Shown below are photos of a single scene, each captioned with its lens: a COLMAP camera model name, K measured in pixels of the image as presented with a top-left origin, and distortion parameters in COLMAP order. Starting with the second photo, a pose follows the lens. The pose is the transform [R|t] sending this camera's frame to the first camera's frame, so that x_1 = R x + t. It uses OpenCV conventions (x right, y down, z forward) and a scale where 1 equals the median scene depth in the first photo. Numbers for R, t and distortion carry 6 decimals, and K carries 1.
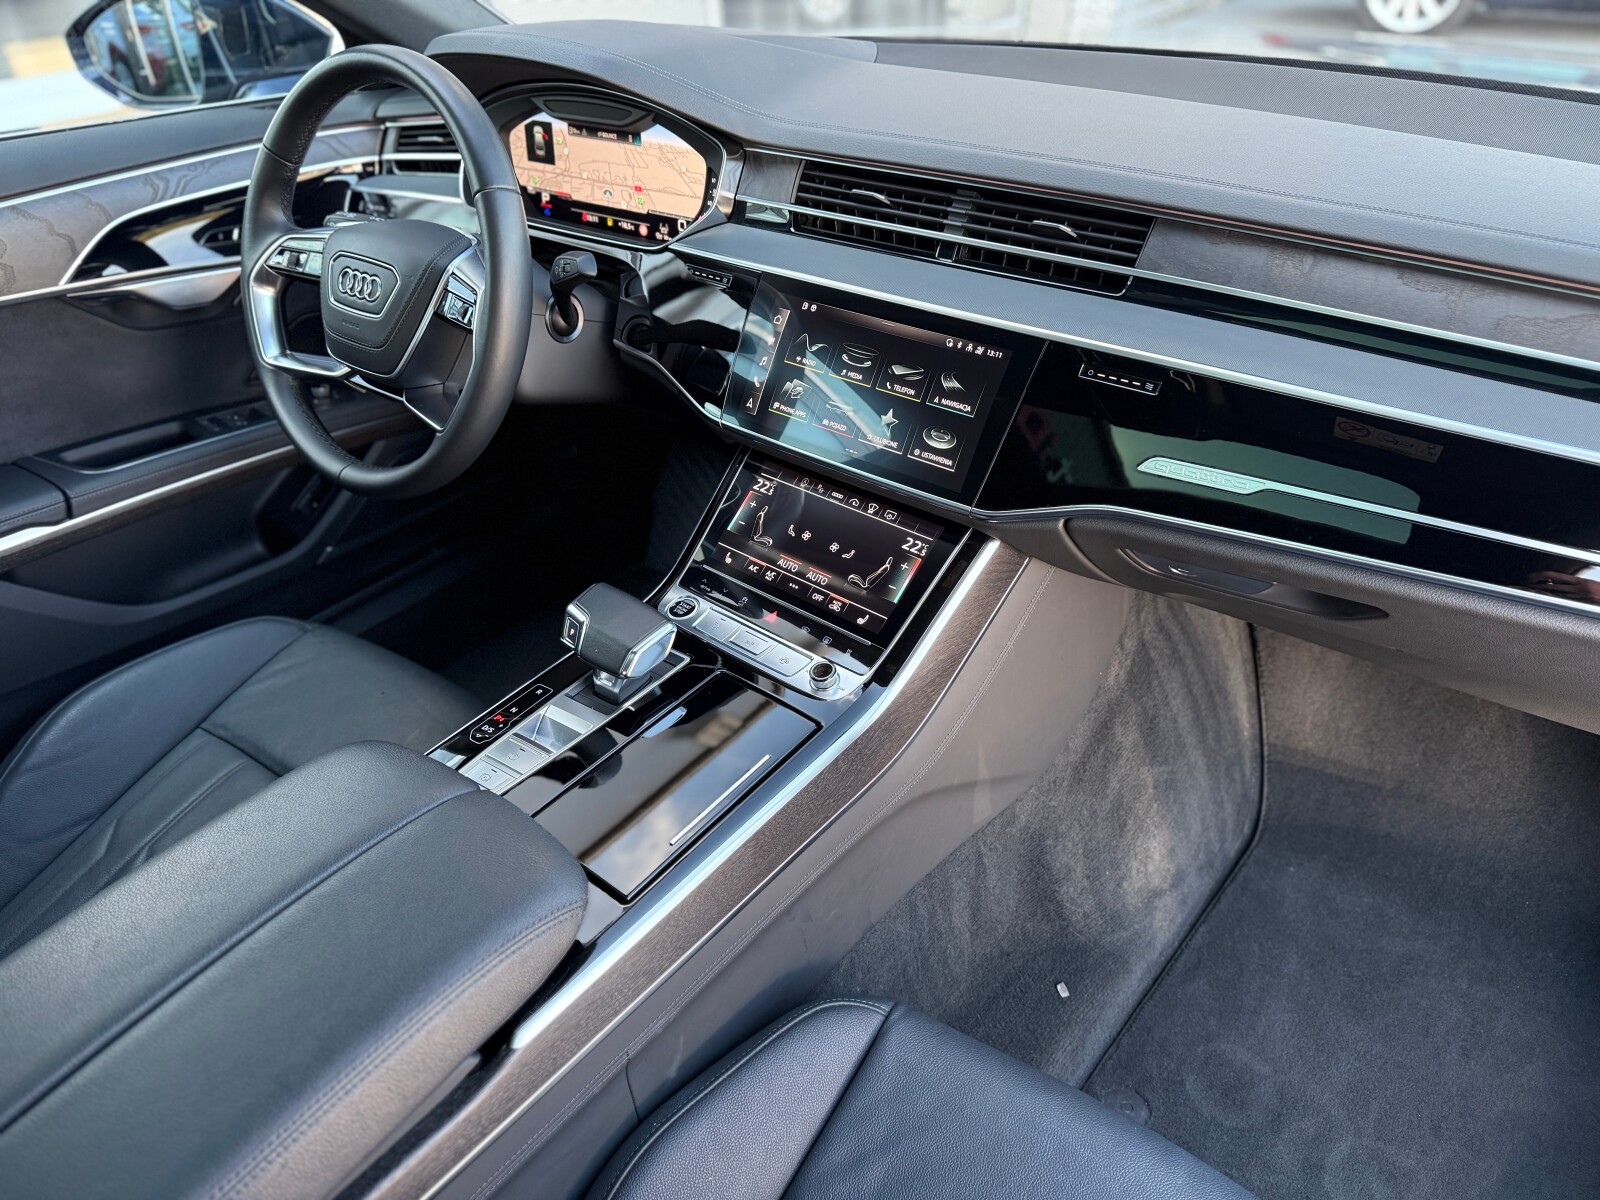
lens RADIAL K [[1132.5, 0, 799.0], [0, 1132.5, 604.9], [0, 0, 1]] dist [0.056280, -0.105395]
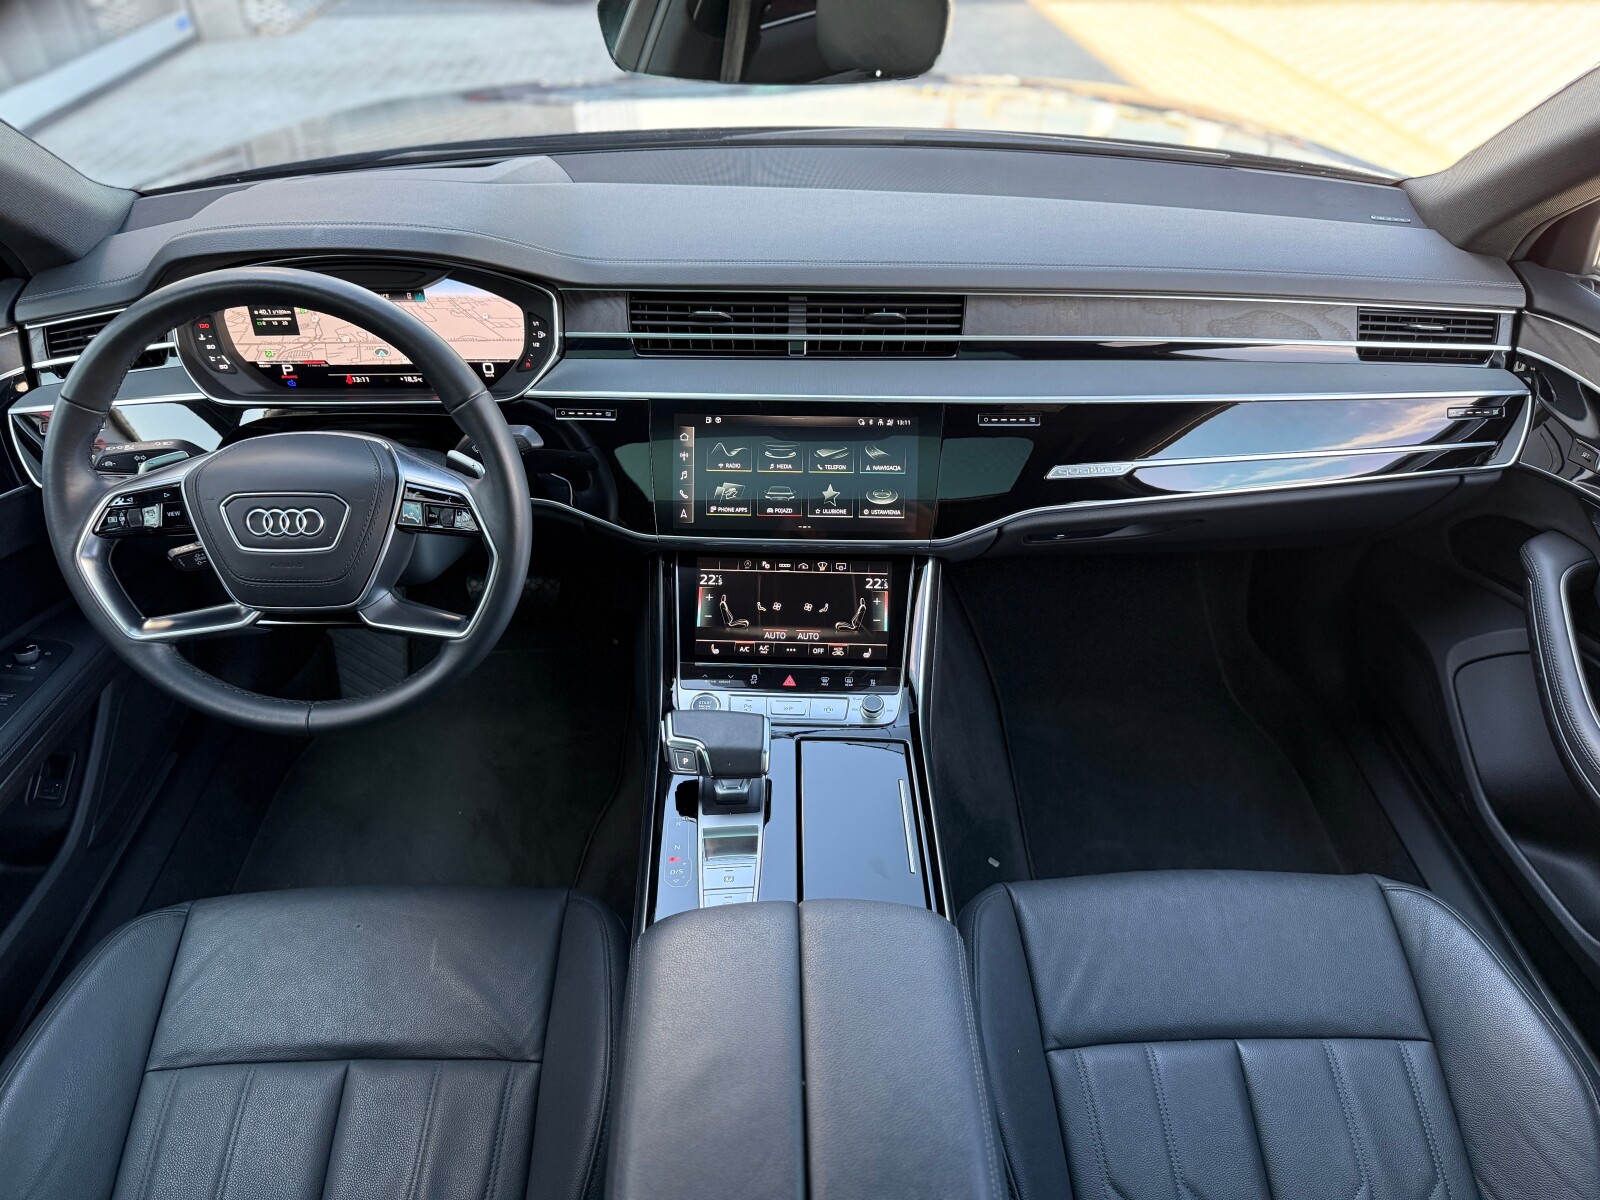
lens RADIAL K [[1132.5, 0, 810.7], [0, 1132.5, 598.4], [0, 0, 1]] dist [0.056280, -0.105395]
pose [[0.768308, -0.345068, 0.539102, -0.594061], [0.328924, 0.935374, 0.129942, -0.209252], [-0.549101, 0.077488, 0.832156, 0.004800]]
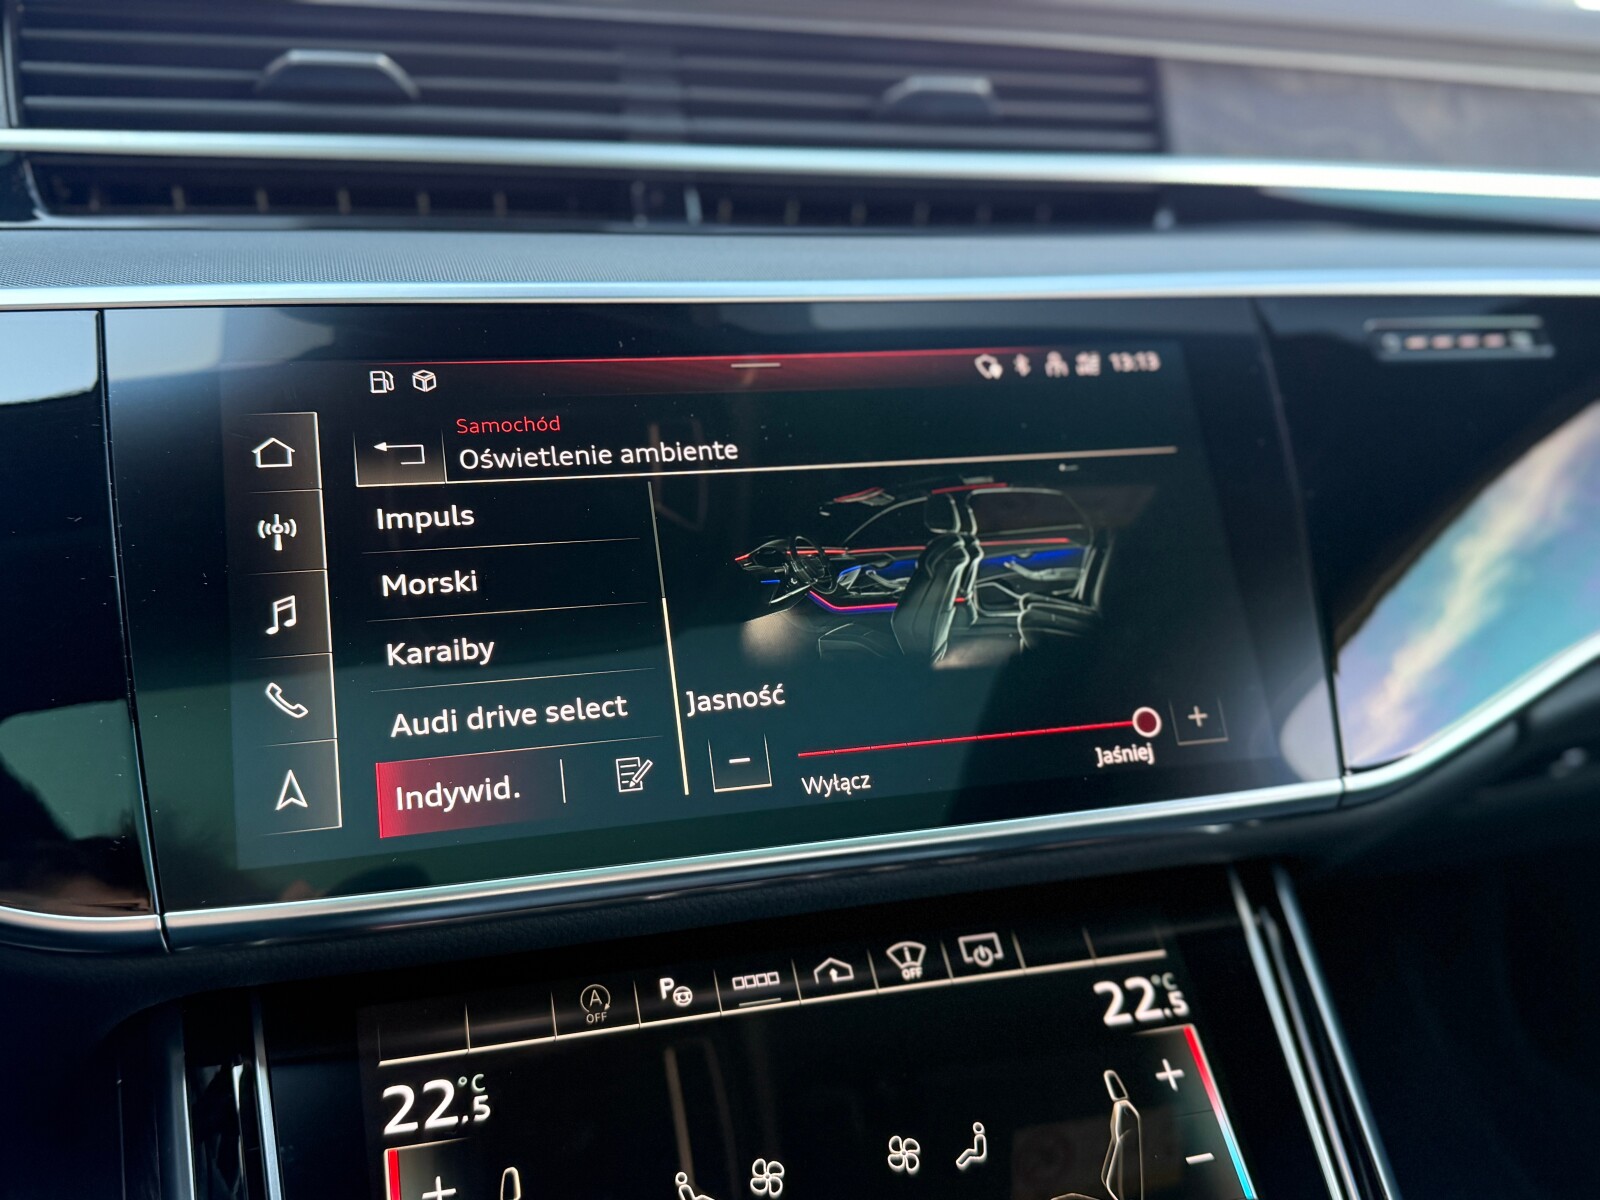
lens RADIAL K [[1445.6, 0, 781.3], [0, 1445.6, 605.4], [0, 0, 1]] dist [0.129513, -0.276949]
pose [[0.538774, -0.196081, 0.819313, -0.234236], [0.440200, 0.894733, -0.075341, -0.149057], [-0.718294, 0.401253, 0.568374, 0.758402]]
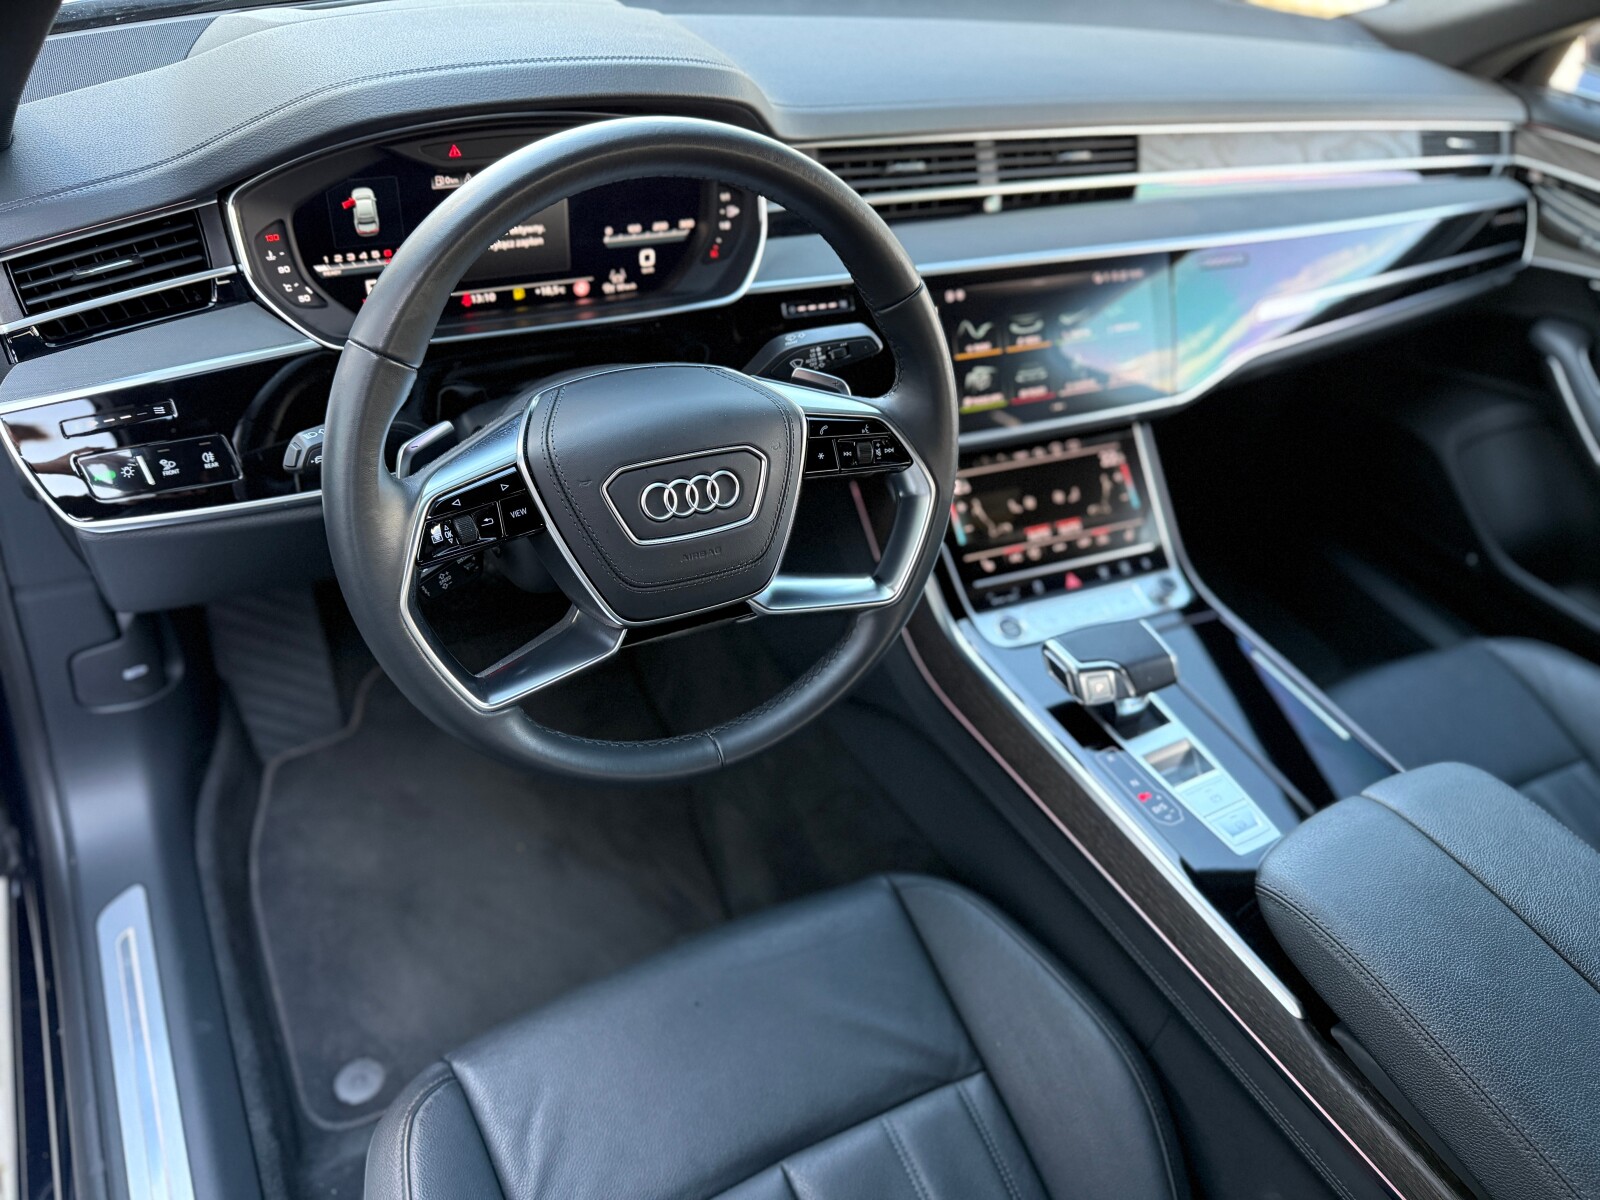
lens RADIAL K [[1132.5, 0, 784.9], [0, 1132.5, 597.2], [0, 0, 1]] dist [0.056280, -0.105395]
pose [[0.395911, -0.524931, 0.753460, -0.908453], [0.405948, 0.836025, 0.369146, -0.462262], [-0.823687, 0.159716, 0.544087, 0.631410]]
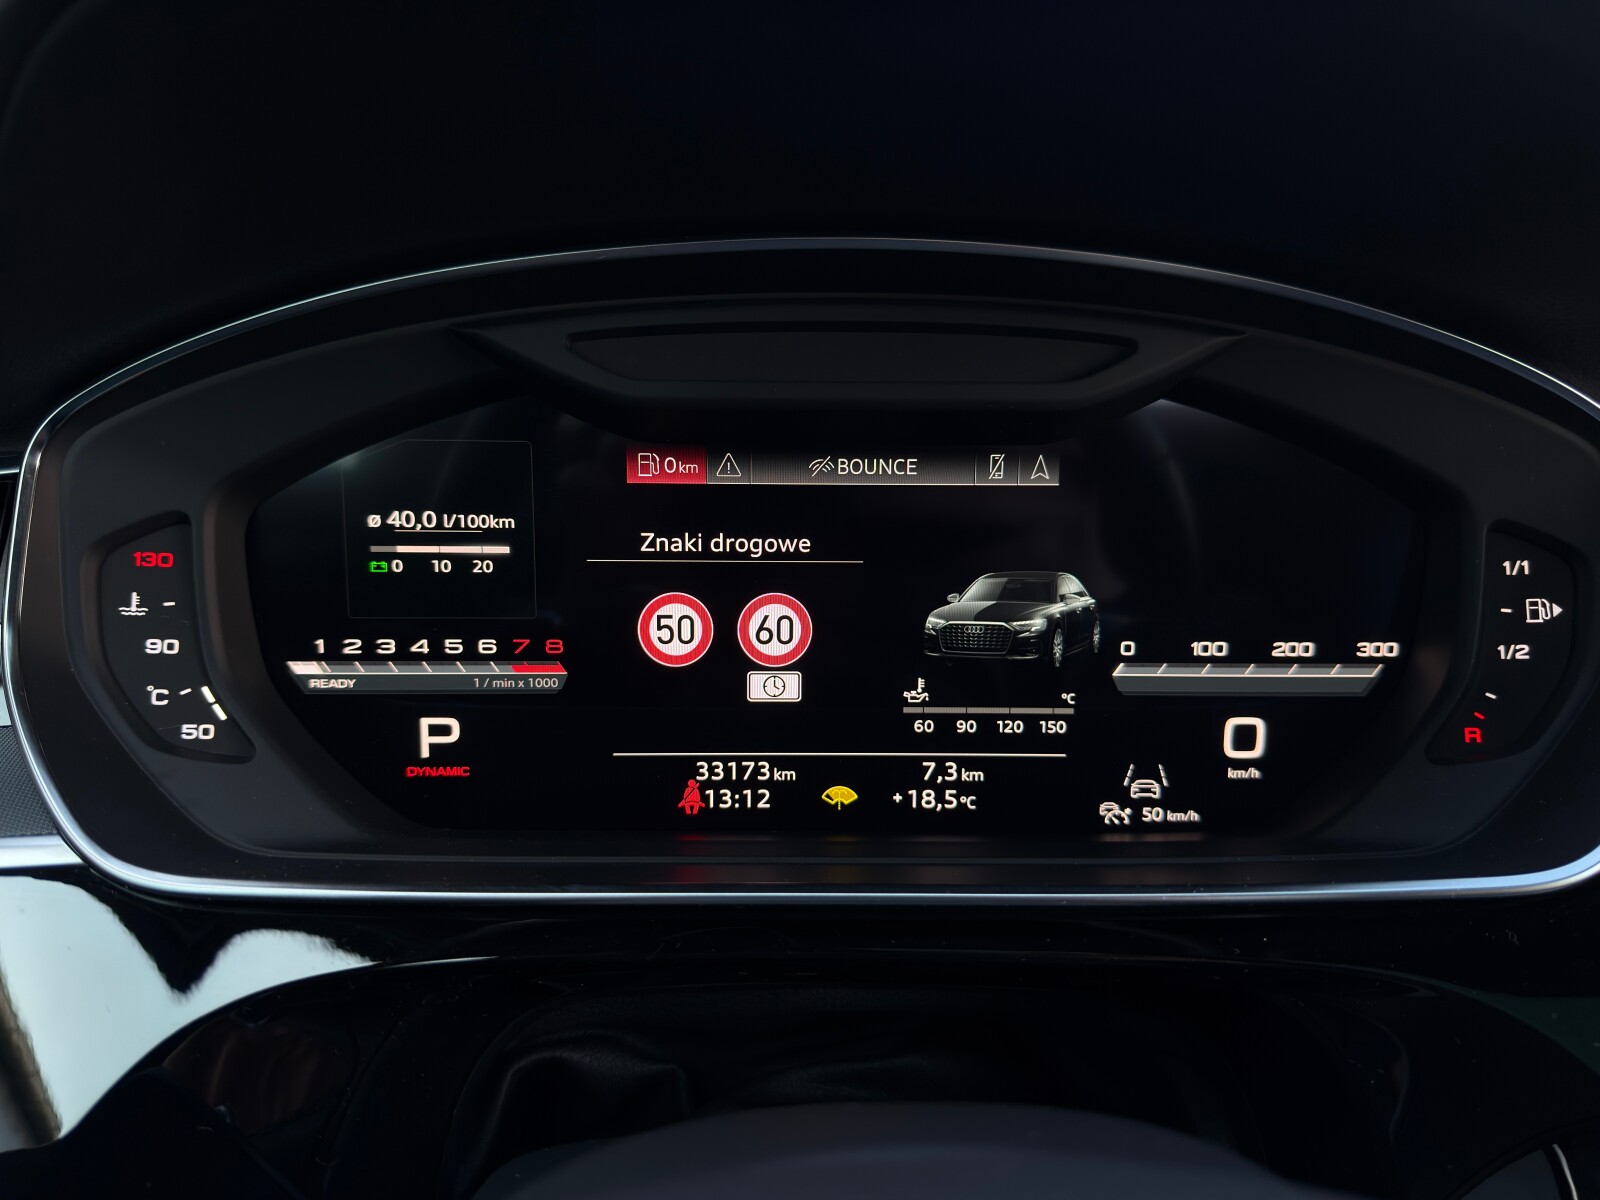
lens RADIAL K [[1200.8, 0, 798.7], [0, 1200.8, 603.3], [0, 0, 1]] dist [-0.006989, -0.006573]
pose [[0.773414, -0.097312, 0.626388, -0.409230], [0.322496, 0.911114, -0.256646, -0.386406], [-0.545736, 0.400501, 0.736051, 0.991419]]
